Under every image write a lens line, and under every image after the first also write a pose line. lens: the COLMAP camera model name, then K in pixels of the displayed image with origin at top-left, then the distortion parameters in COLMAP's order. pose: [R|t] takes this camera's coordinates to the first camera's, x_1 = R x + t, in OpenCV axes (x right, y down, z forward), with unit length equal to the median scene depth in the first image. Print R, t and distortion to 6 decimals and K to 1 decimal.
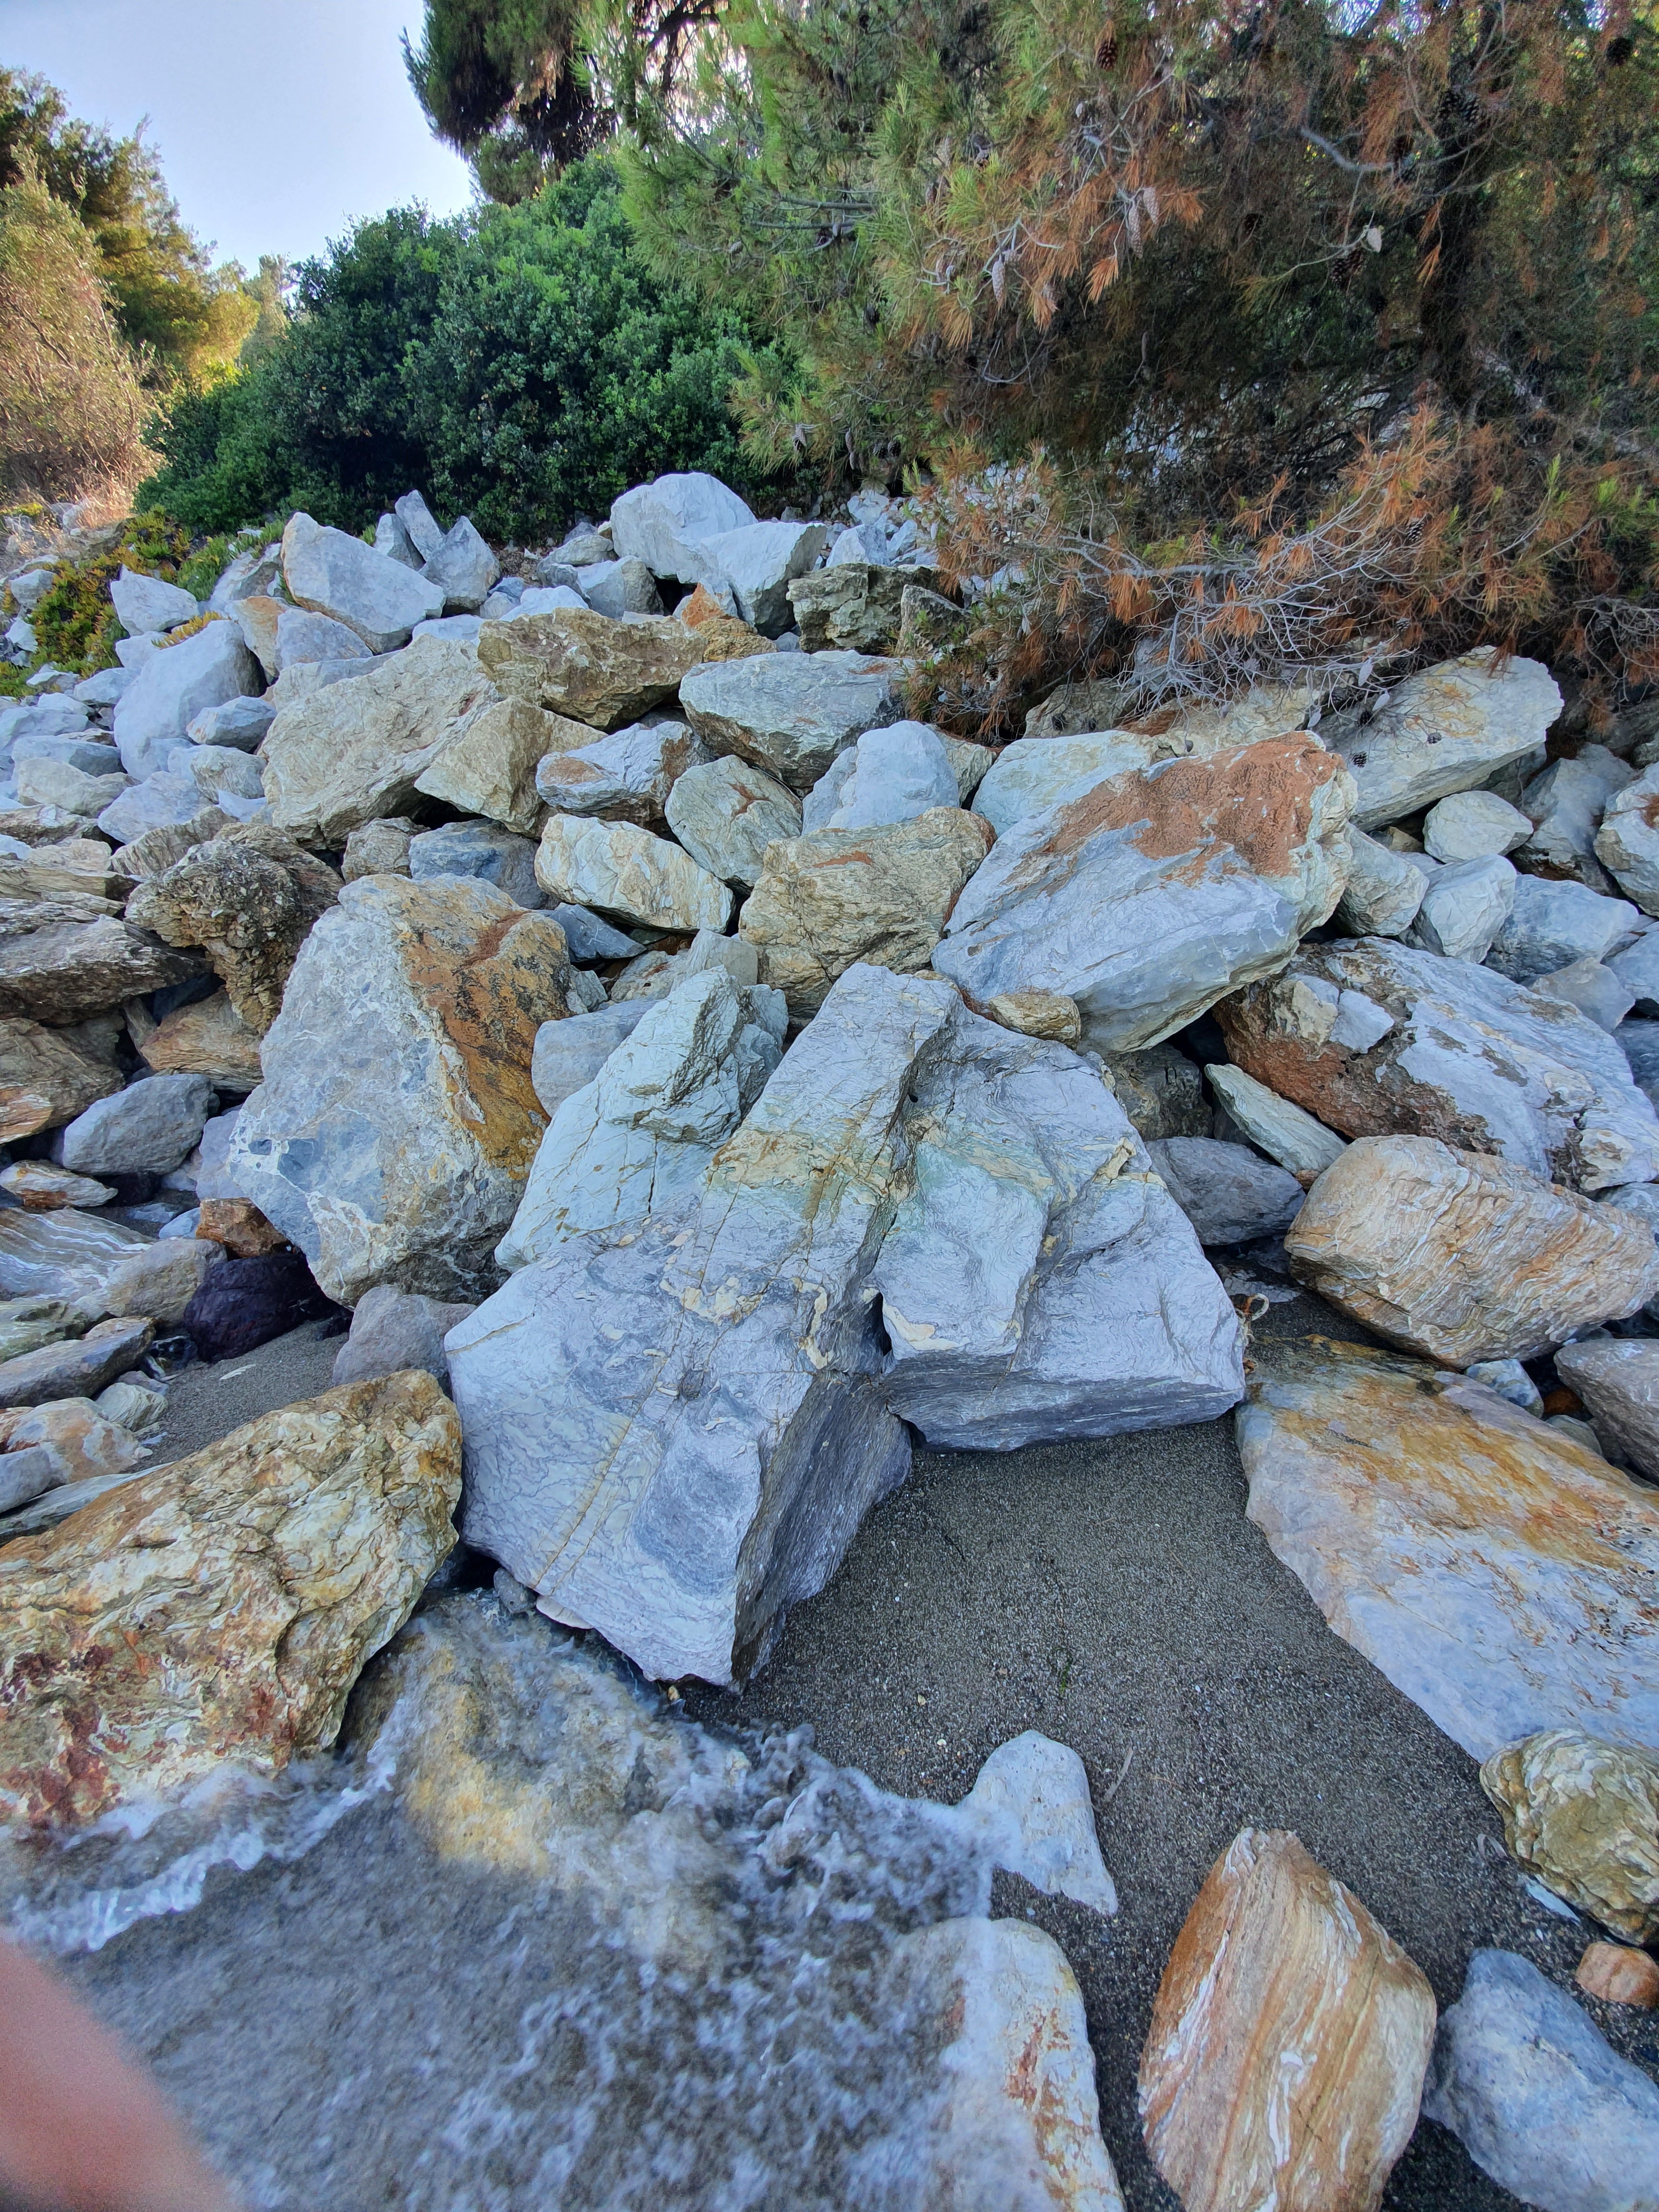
lens RADIAL K [[885.8, 0, 829.5], [0, 885.8, 1106.0], [0, 0, 1]] dist [-0.000708, -0.000065]
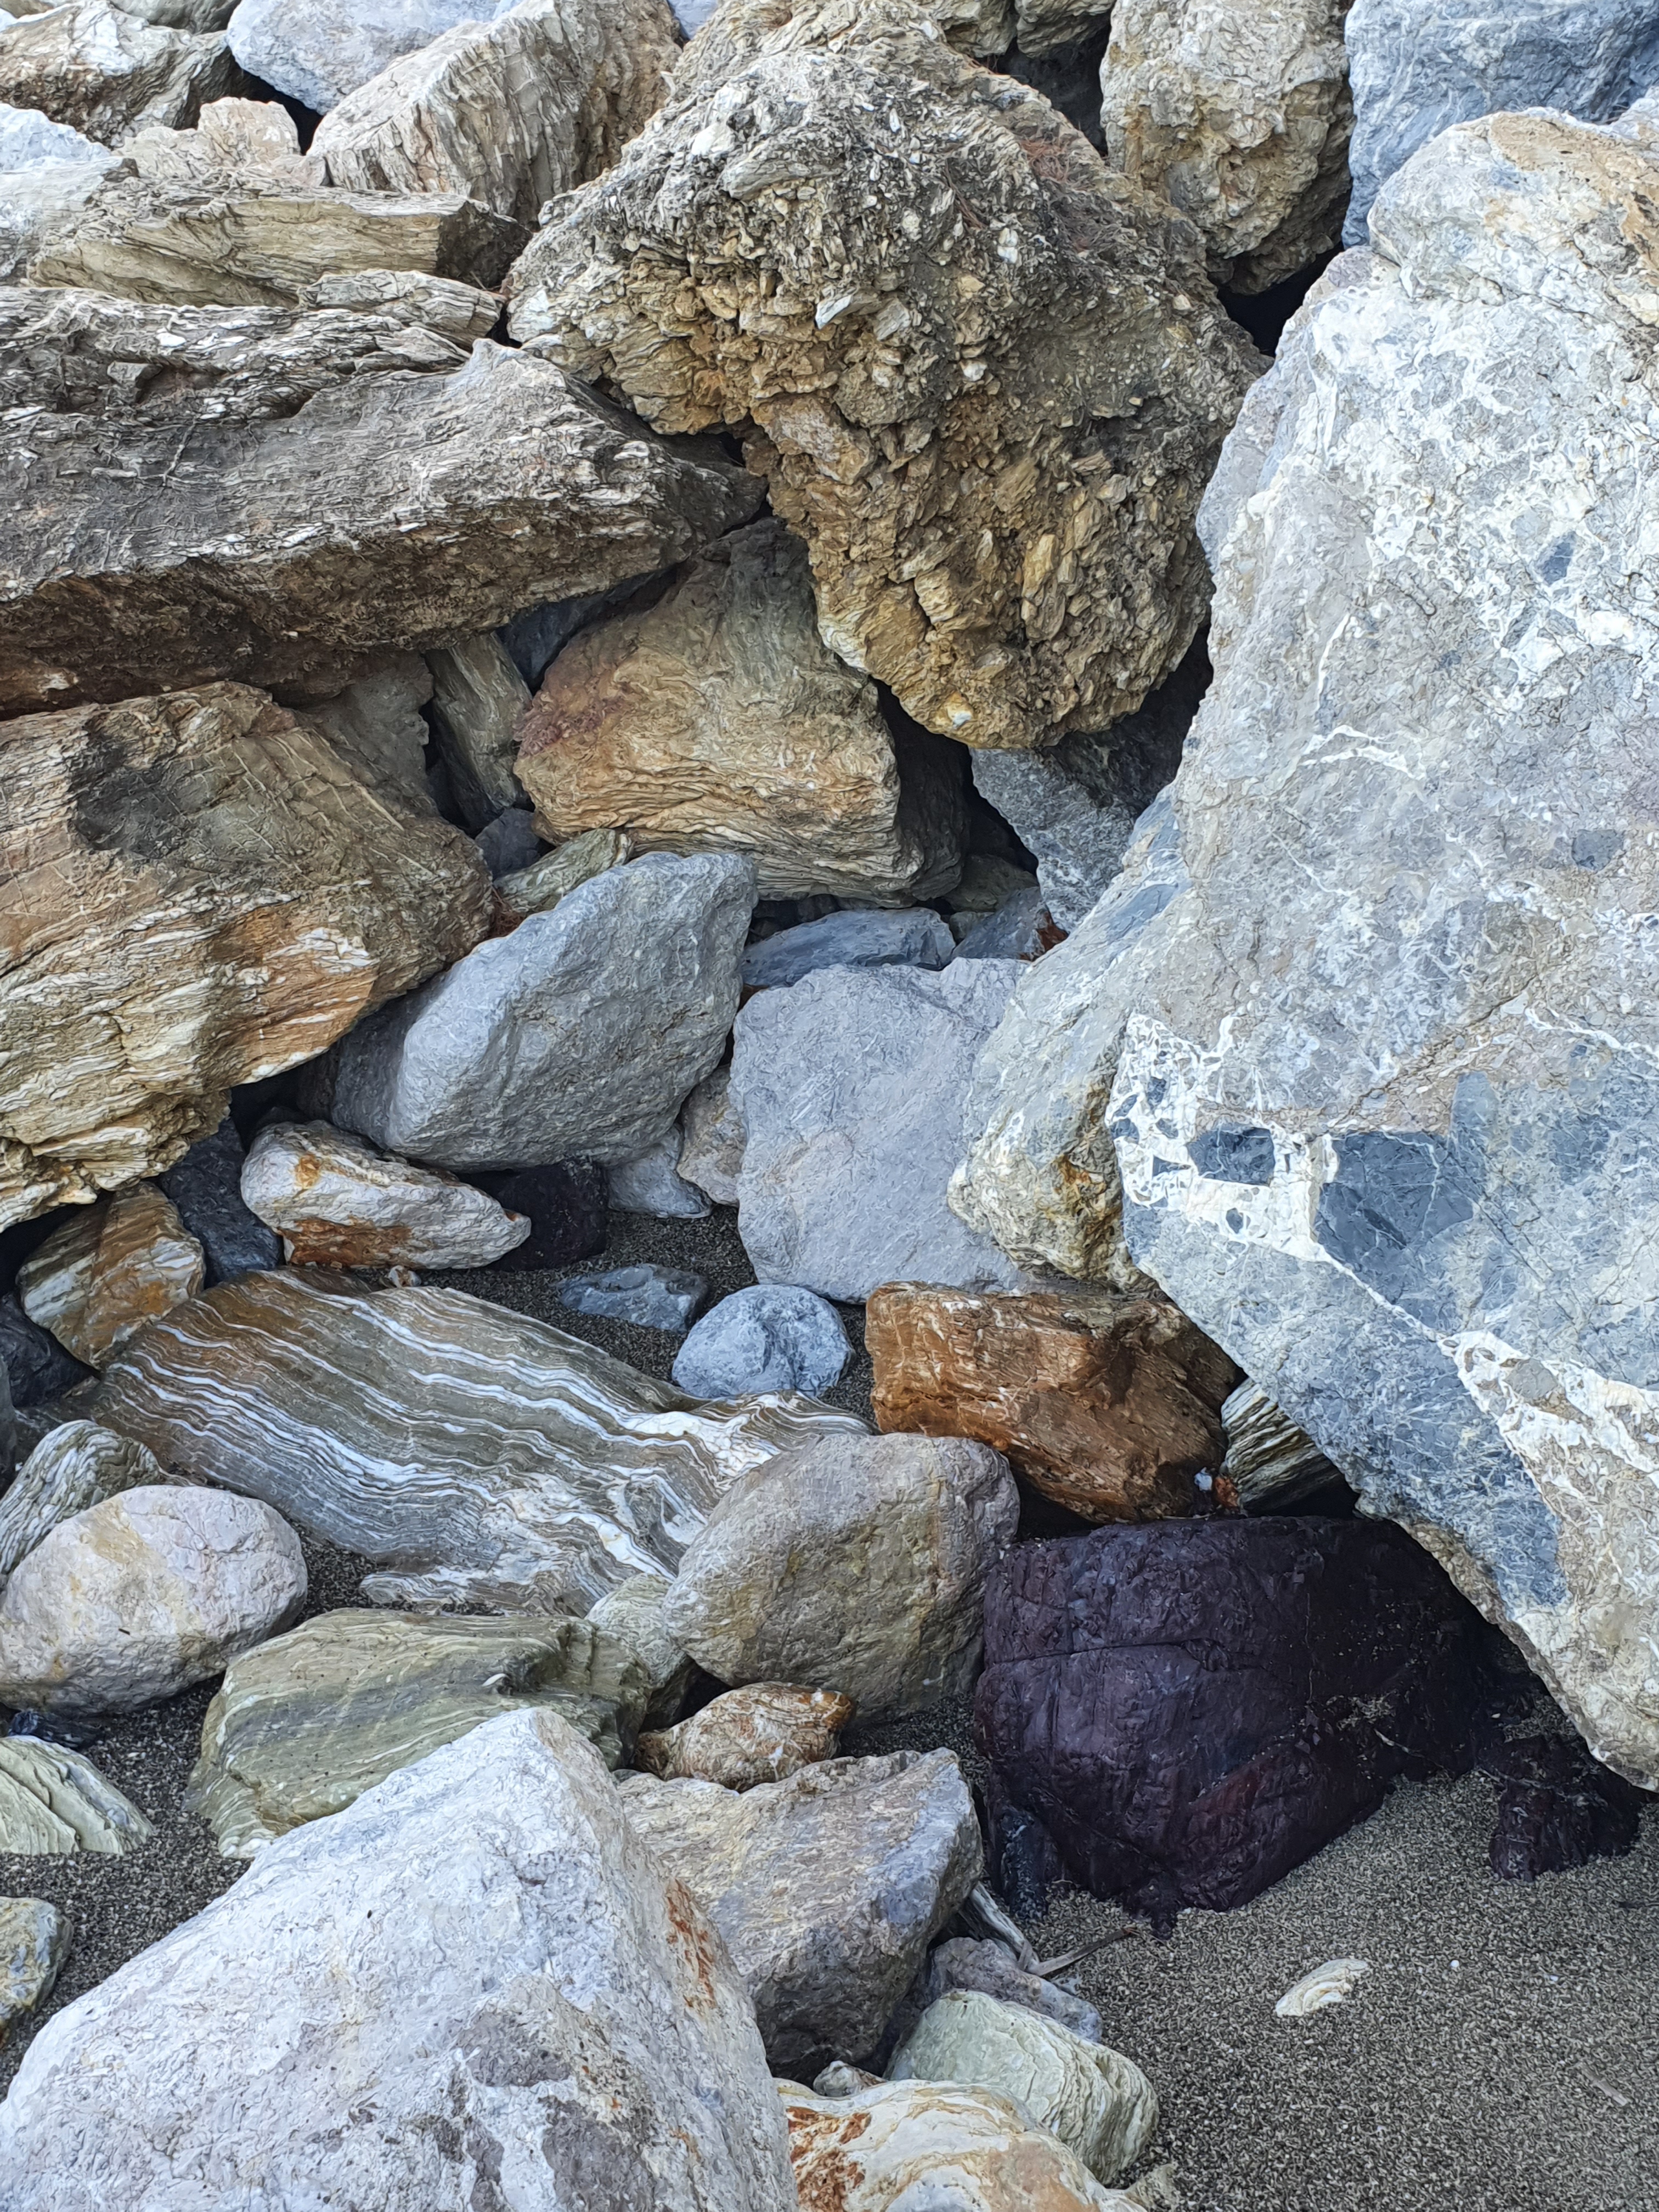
lens RADIAL K [[2728.4, 0, 831.2], [0, 2728.4, 1097.2], [0, 0, 1]] dist [0.182820, -0.489954]
pose [[0.943155, 0.024028, -0.331484, -0.379652], [0.009424, 0.995049, 0.098939, -0.047600], [0.332220, -0.096439, 0.938259, 0.112044]]
